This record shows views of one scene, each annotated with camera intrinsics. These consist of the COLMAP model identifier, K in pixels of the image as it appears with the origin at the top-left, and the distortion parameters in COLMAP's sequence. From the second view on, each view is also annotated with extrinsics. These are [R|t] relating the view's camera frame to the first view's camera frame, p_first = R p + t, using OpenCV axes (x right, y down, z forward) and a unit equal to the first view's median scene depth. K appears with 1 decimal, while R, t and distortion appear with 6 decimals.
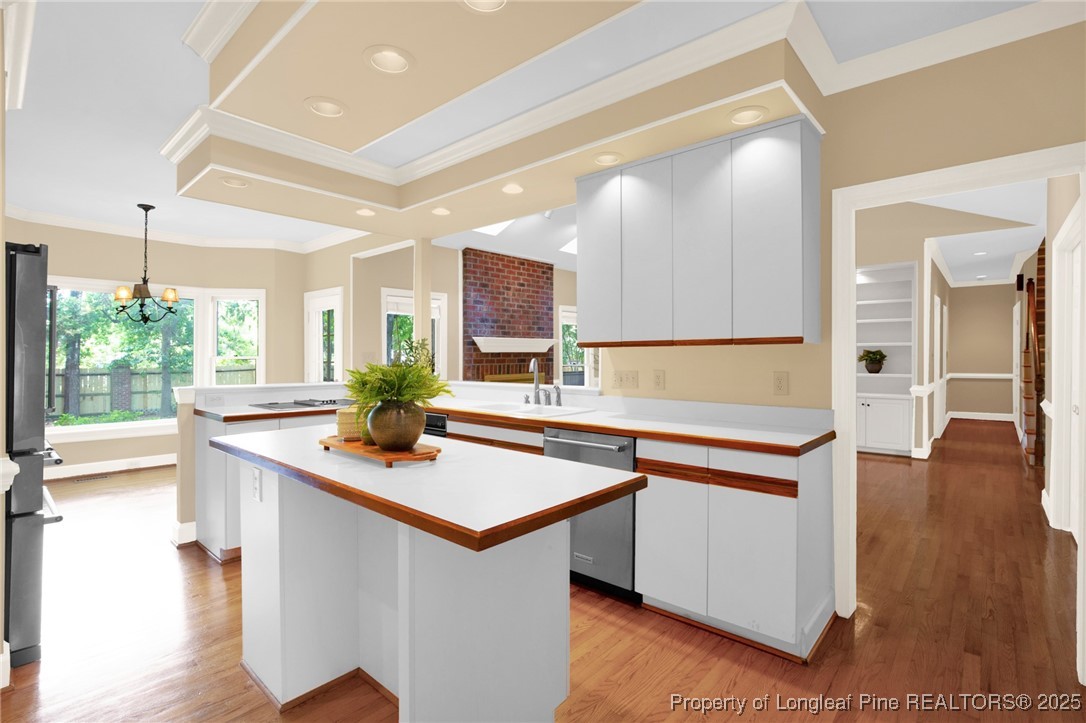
lens RADIAL K [[513.3, 0, 543.0], [0, 513.3, 361.5], [0, 0, 1]] dist [-0.001454, -0.000122]
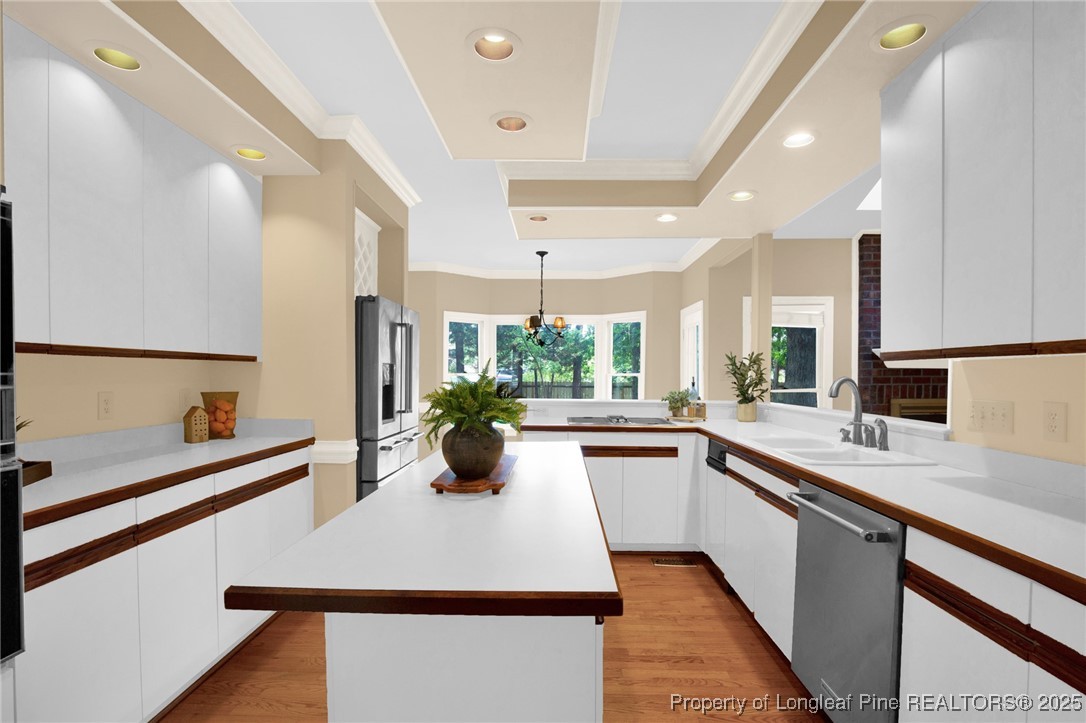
lens RADIAL K [[512.7, 0, 546.2], [0, 512.7, 384.9], [0, 0, 1]] dist [-0.024754, 0.000219]
pose [[0.652564, 0.018654, -0.757504, 0.176829], [-0.008789, 0.999816, 0.017050, -0.002751], [0.757682, -0.004468, 0.652608, 0.190674]]
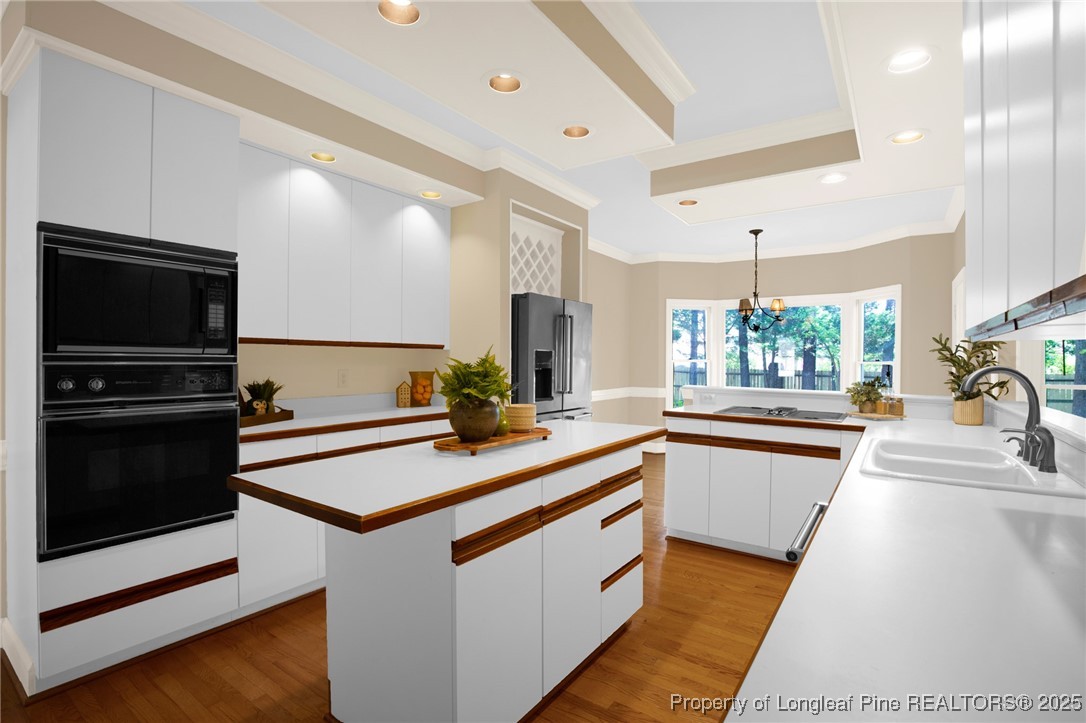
lens RADIAL K [[512.4, 0, 543.5], [0, 512.4, 355.6], [0, 0, 1]] dist [-0.027246, 0.000040]
pose [[0.124944, -0.006383, -0.992143, 0.302979], [-0.017065, 0.999818, -0.008582, -0.002413], [0.992017, 0.018004, 0.124812, 0.374949]]
